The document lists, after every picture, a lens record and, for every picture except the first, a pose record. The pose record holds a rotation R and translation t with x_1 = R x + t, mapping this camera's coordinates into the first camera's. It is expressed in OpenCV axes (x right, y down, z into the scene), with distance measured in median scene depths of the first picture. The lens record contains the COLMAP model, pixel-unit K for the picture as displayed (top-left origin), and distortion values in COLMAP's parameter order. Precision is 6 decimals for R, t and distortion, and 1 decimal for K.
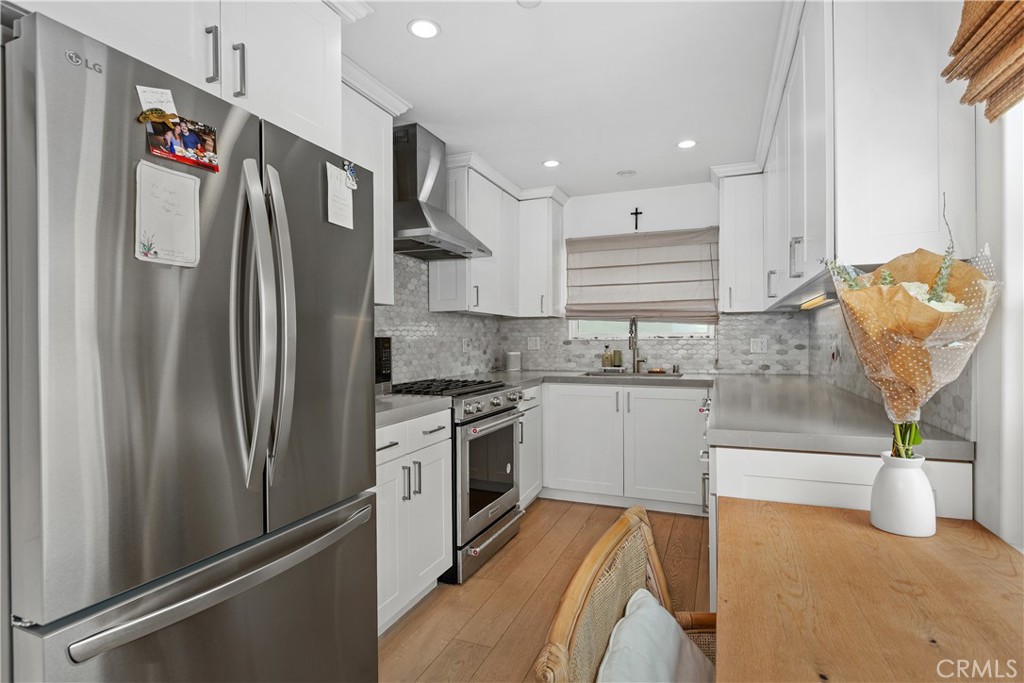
lens RADIAL K [[509.9, 0, 512.0], [0, 509.9, 341.5], [0, 0, 1]] dist [-0.004016, 0.000104]
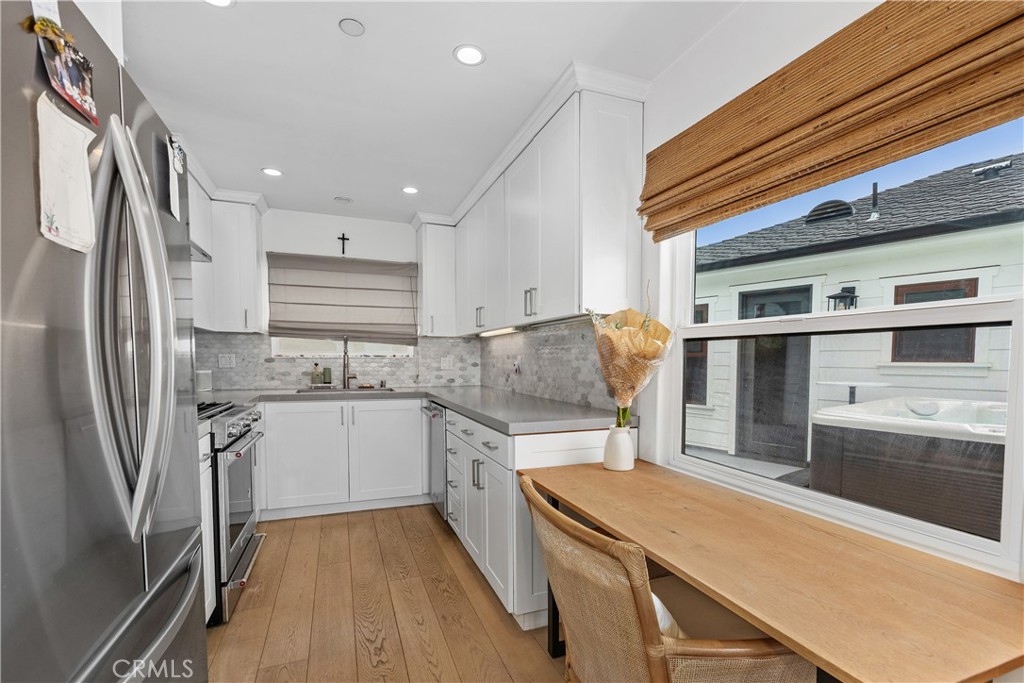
lens RADIAL K [[472.0, 0, 522.3], [0, 472.0, 387.7], [0, 0, 1]] dist [-0.000038, -0.000006]
pose [[0.727098, -0.032892, 0.685745, -0.187602], [-0.007400, 0.998418, 0.055736, 0.000932], [-0.686494, -0.045600, 0.725704, 0.018707]]
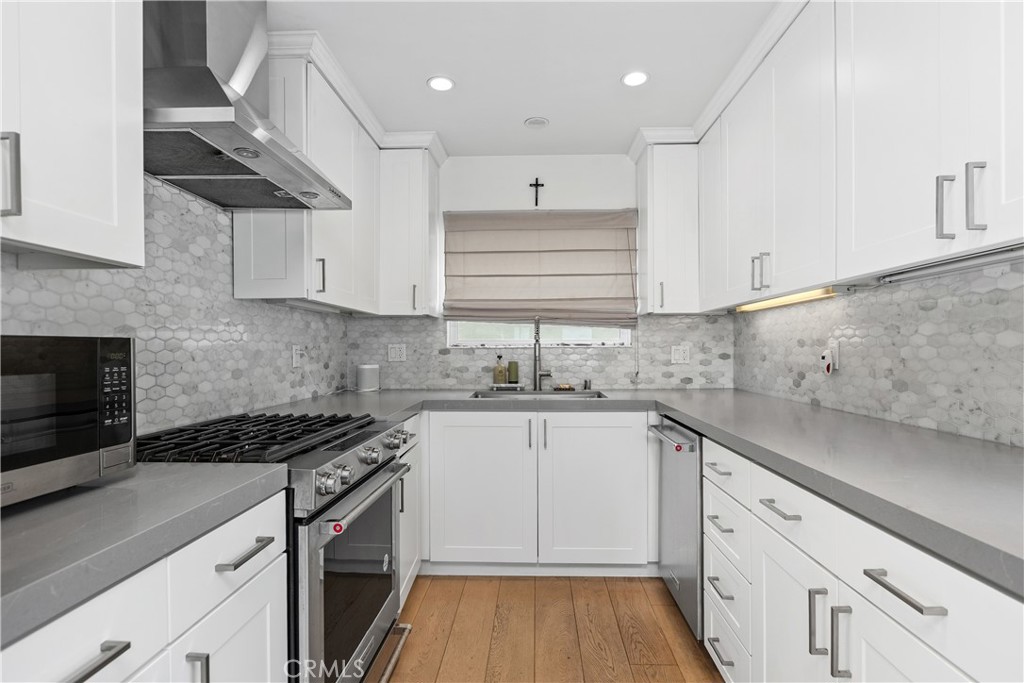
lens RADIAL K [[506.4, 0, 523.1], [0, 506.4, 351.4], [0, 0, 1]] dist [-0.003641, 0.000117]
pose [[0.936604, -0.000435, 0.350390, -0.050753], [0.000156, 1.000000, 0.000824, 0.001557], [-0.350390, -0.000717, 0.936604, 0.314689]]
